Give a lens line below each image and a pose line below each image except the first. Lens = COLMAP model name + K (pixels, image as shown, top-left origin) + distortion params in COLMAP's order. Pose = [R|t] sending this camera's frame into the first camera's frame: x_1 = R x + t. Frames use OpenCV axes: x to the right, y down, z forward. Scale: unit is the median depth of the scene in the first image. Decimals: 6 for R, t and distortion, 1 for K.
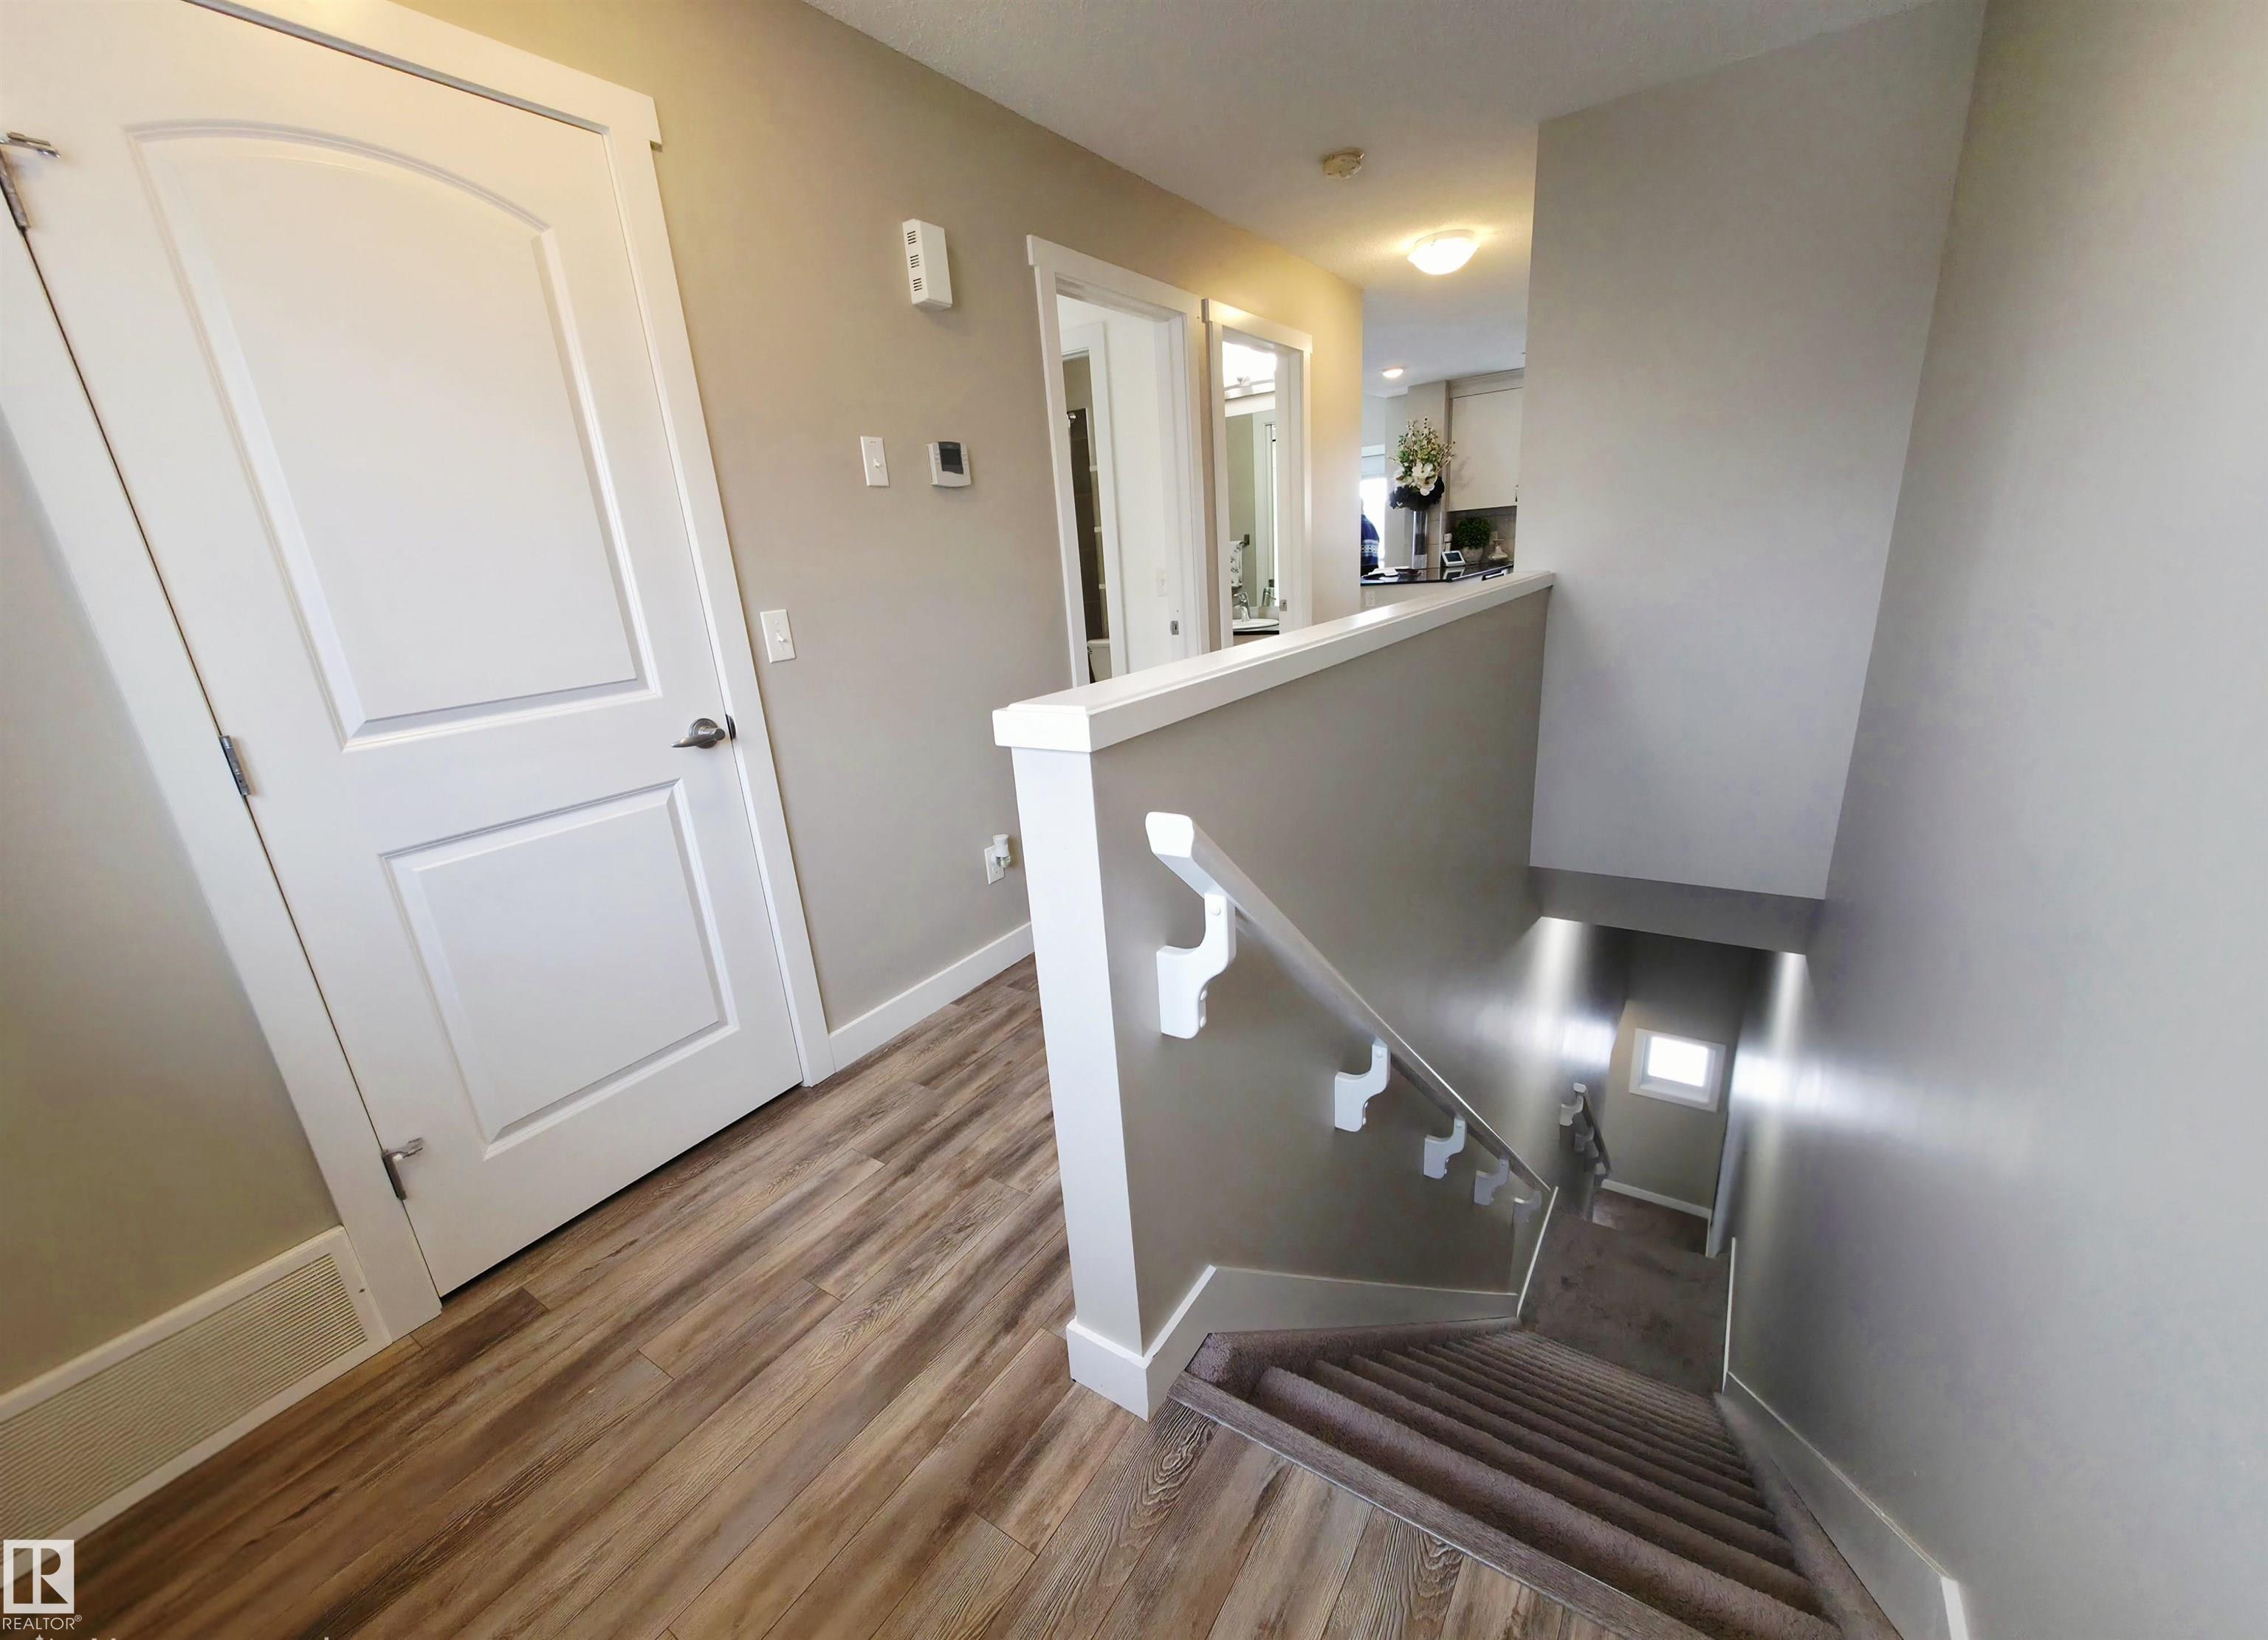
lens RADIAL K [[901.9, 0, 1129.8], [0, 901.9, 832.1], [0, 0, 1]] dist [0.006187, -0.001239]
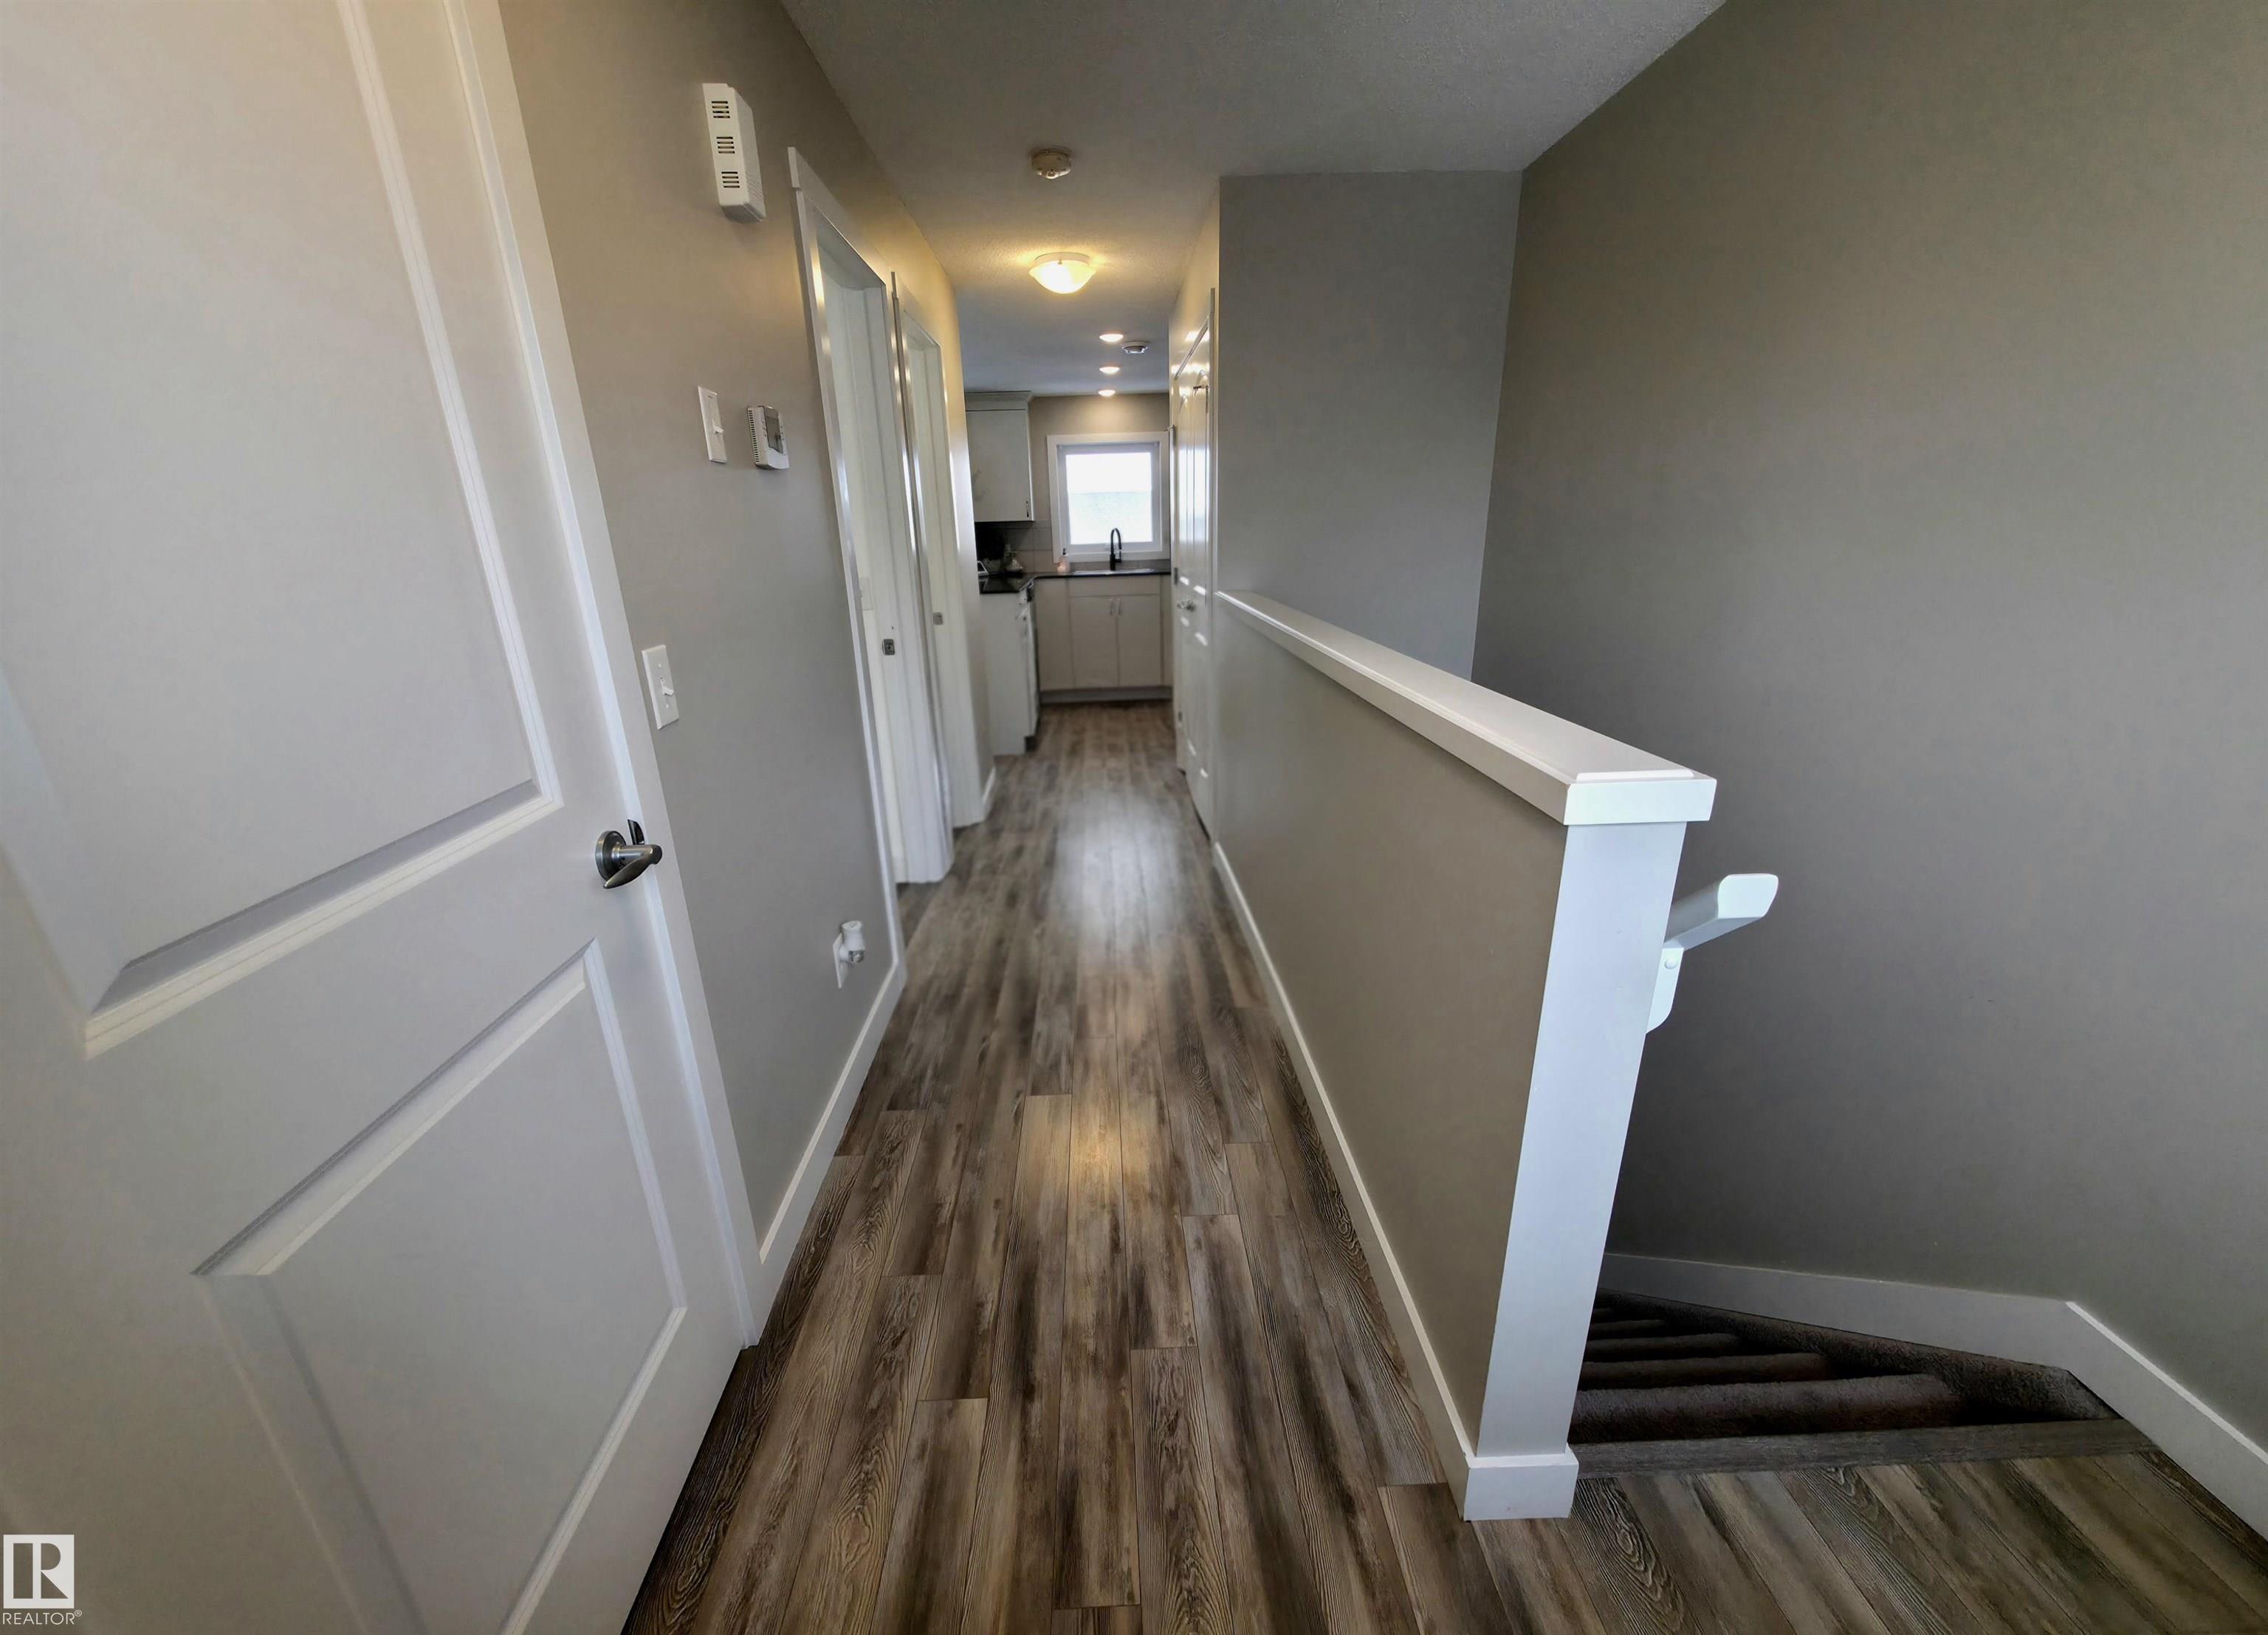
lens RADIAL K [[902.2, 0, 1120.2], [0, 902.2, 833.4], [0, 0, 1]] dist [0.006187, -0.001239]
pose [[0.812788, -0.138542, 0.565846, -0.561194], [0.139691, 0.989322, 0.041572, -0.106632], [-0.565564, 0.045254, 0.823462, 0.327849]]
